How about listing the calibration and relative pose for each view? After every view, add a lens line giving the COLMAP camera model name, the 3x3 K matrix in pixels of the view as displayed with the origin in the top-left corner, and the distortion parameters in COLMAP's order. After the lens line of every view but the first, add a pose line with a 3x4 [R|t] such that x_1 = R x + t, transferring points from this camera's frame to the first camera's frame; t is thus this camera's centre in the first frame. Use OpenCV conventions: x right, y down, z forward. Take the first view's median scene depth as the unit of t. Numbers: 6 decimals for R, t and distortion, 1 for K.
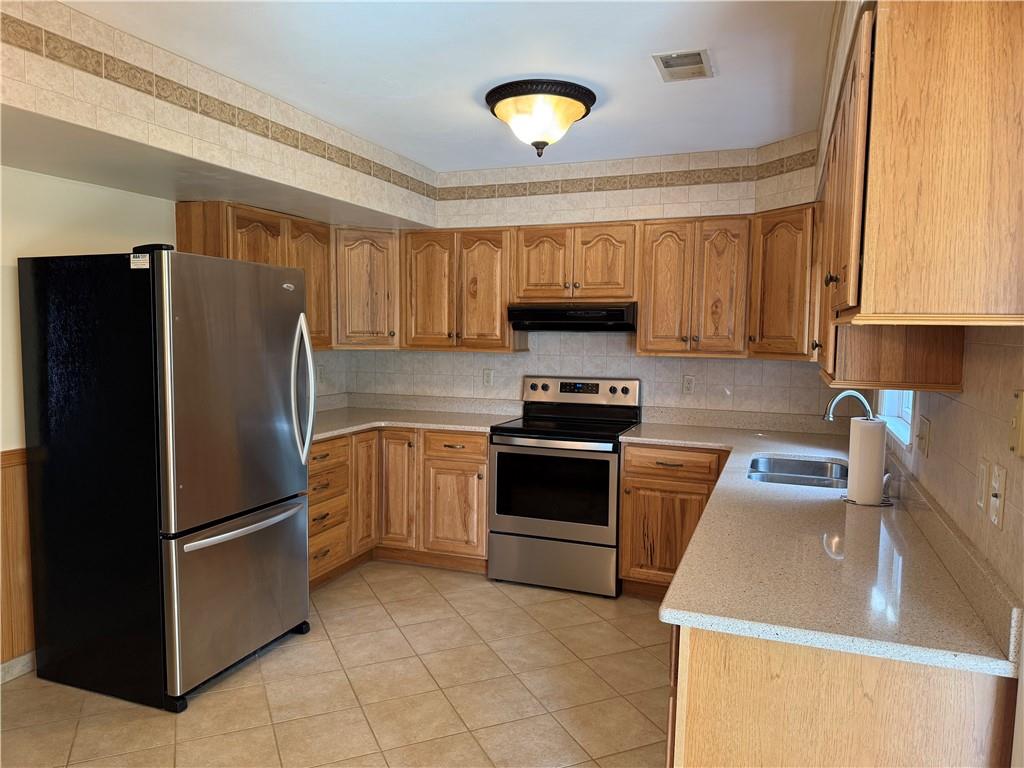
lens RADIAL K [[716.6, 0, 512.0], [0, 716.6, 384.0], [0, 0, 1]] dist [0.153923, -0.250220]
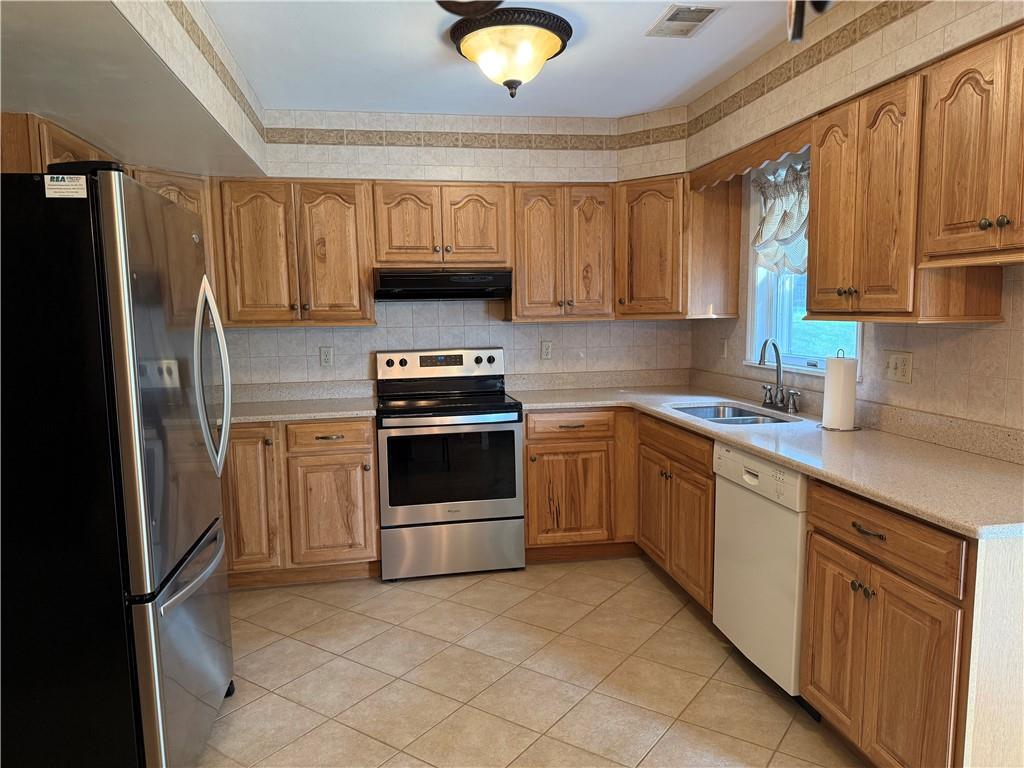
lens RADIAL K [[716.6, 0, 512.0], [0, 716.6, 384.0], [0, 0, 1]] dist [0.153923, -0.250220]
pose [[0.859251, -0.080070, 0.505249, -0.328267], [0.068752, 0.996789, 0.041045, 0.004160], [-0.506914, -0.000531, 0.861997, 0.157949]]
